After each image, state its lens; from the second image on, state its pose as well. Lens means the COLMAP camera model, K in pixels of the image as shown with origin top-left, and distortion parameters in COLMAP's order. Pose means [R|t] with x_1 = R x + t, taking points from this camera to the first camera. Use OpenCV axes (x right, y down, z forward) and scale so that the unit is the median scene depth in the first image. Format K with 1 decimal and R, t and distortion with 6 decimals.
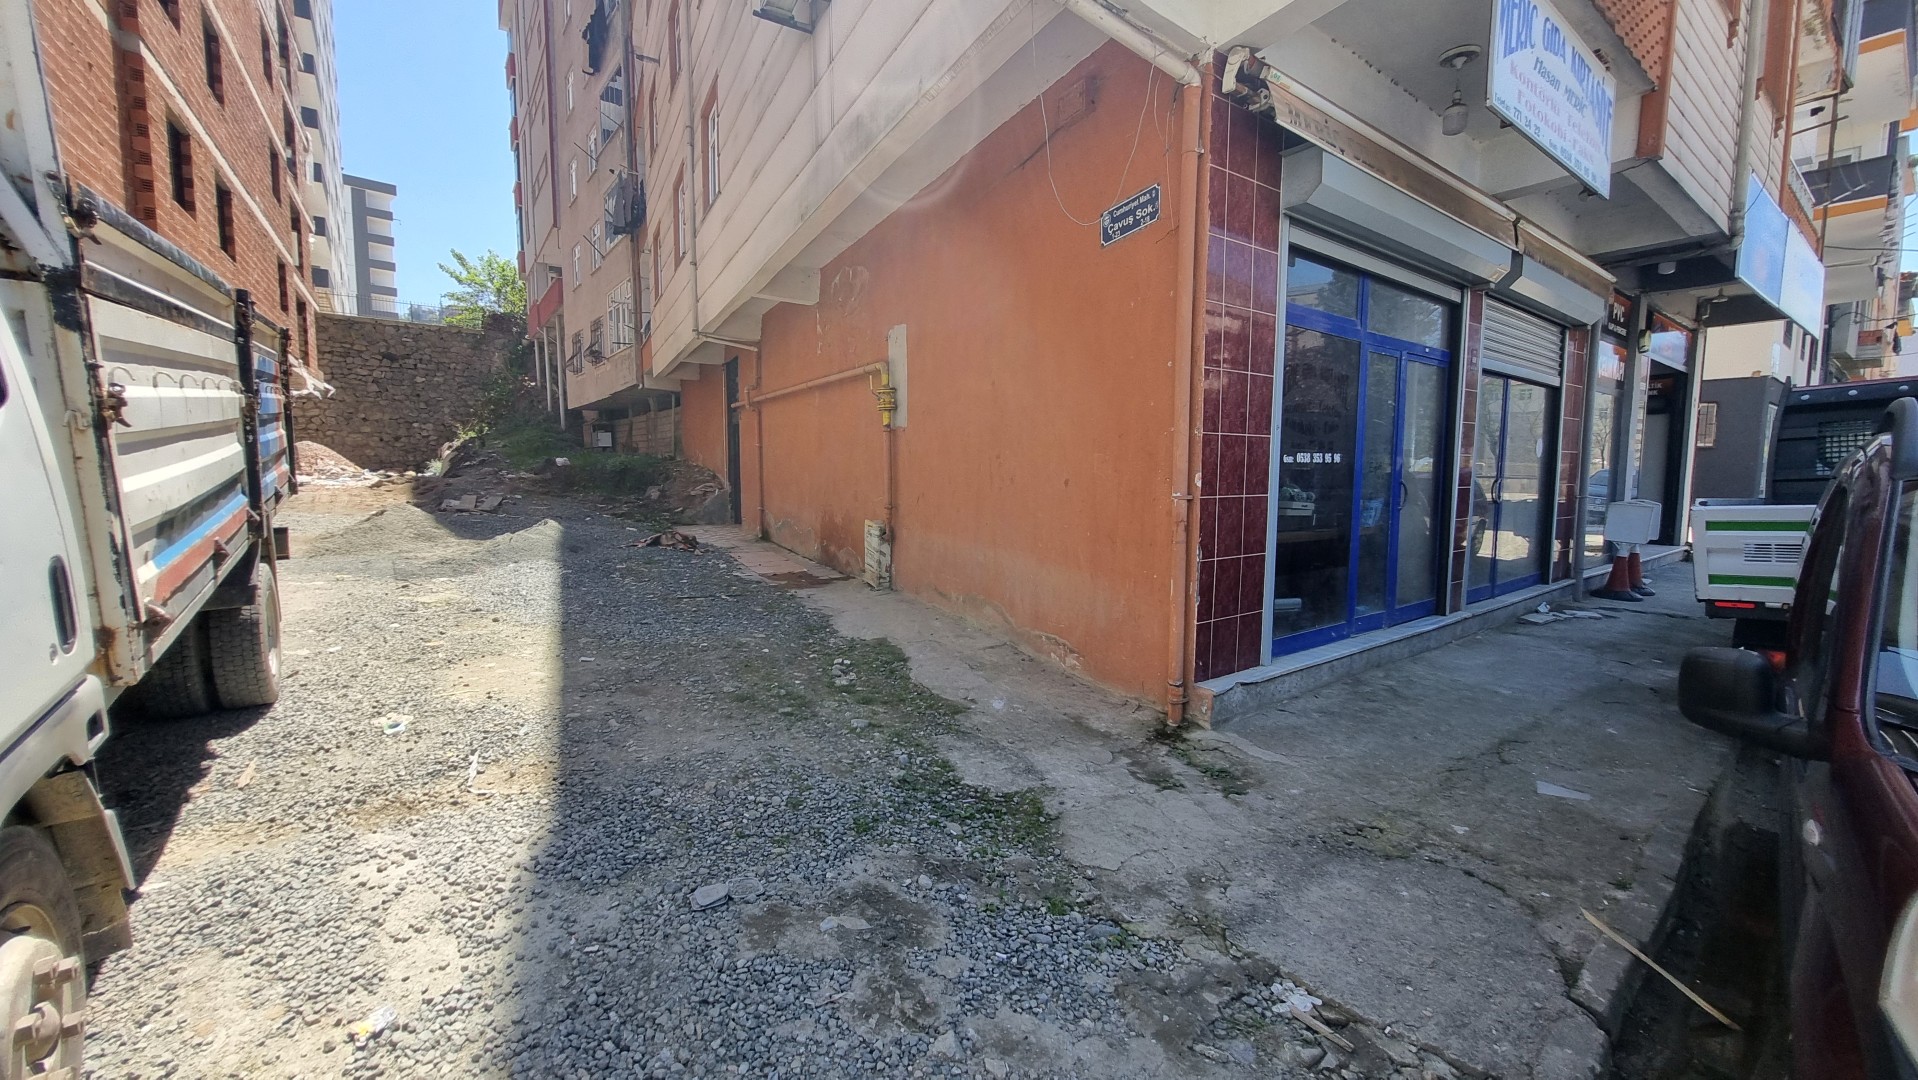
lens RADIAL K [[751.4, 0, 933.9], [0, 751.4, 532.8], [0, 0, 1]] dist [0.001028, -0.000666]
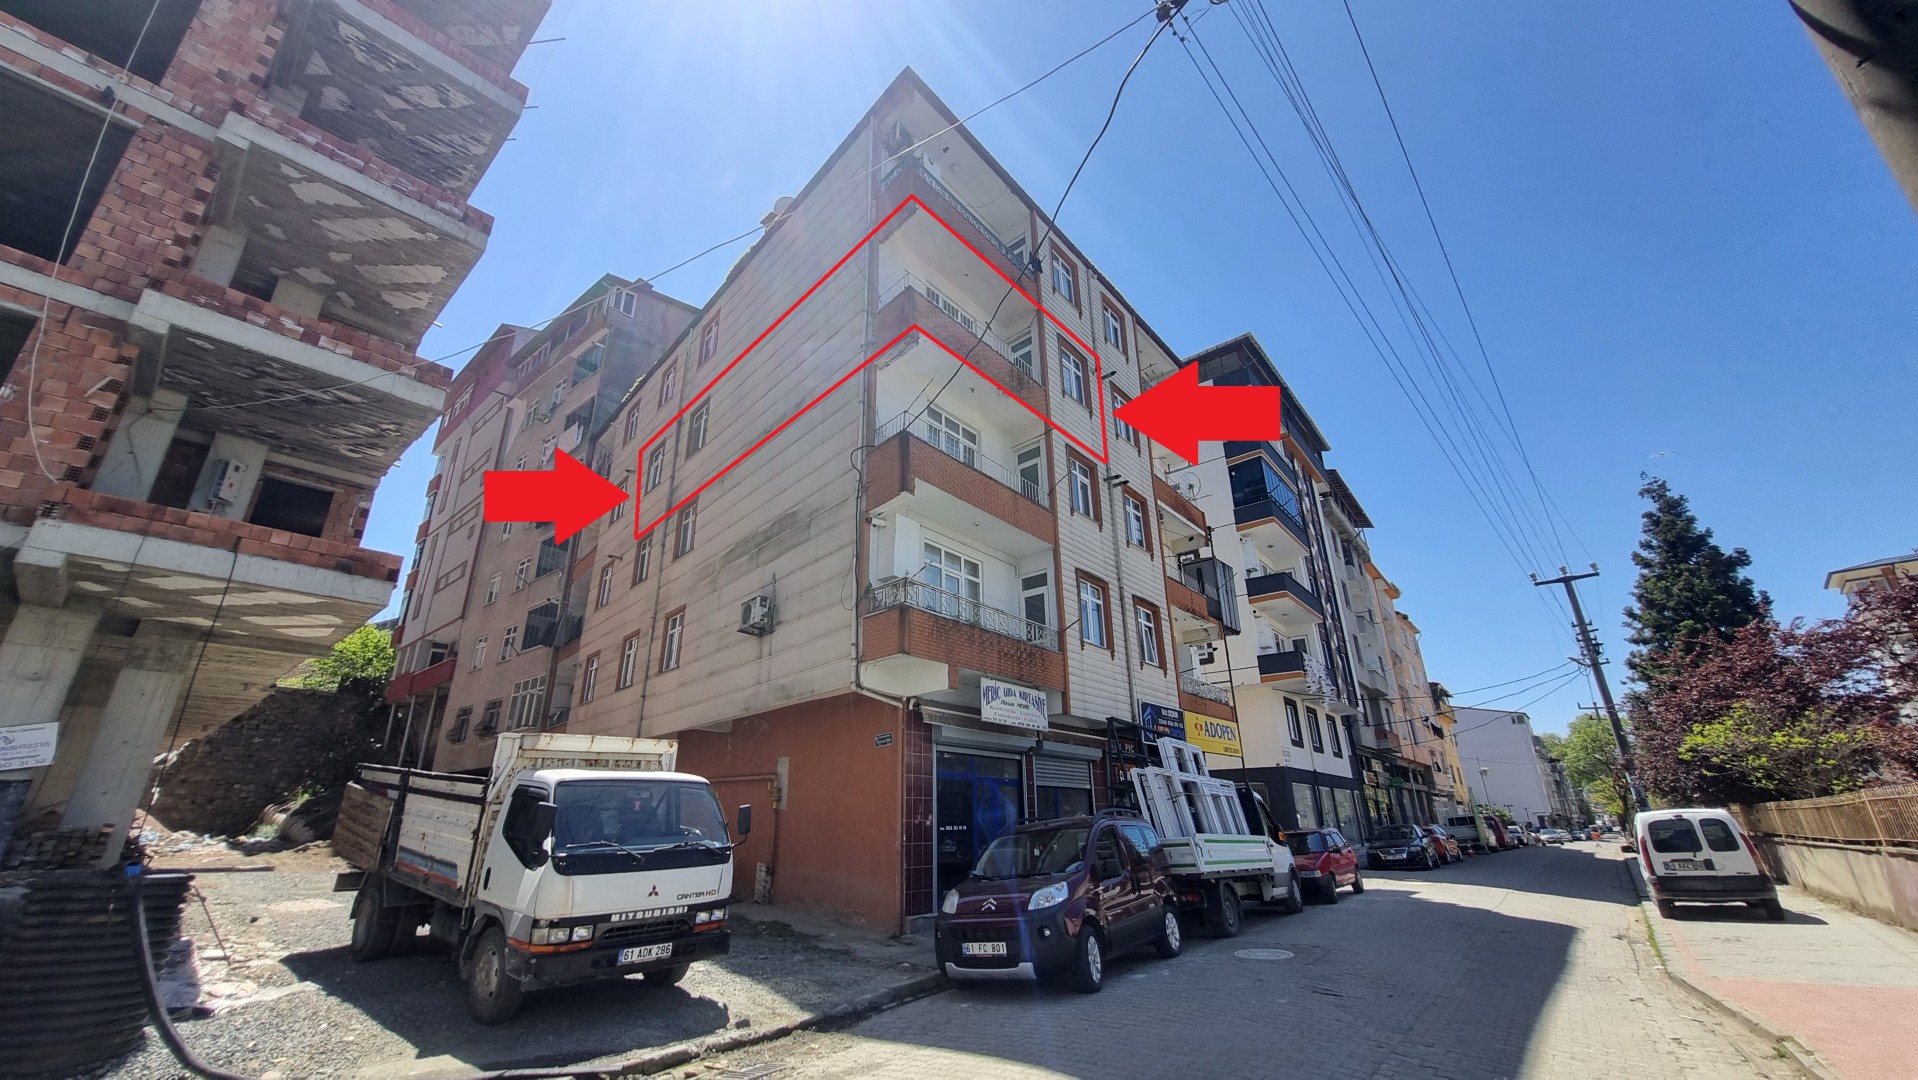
lens RADIAL K [[751.4, 0, 933.9], [0, 751.4, 532.8], [0, 0, 1]] dist [0.001028, -0.000666]
pose [[0.973193, 0.078994, 0.215999, -0.135956], [0.024817, 0.897613, -0.440086, 0.080274], [-0.228648, 0.433649, 0.871590, -1.079890]]
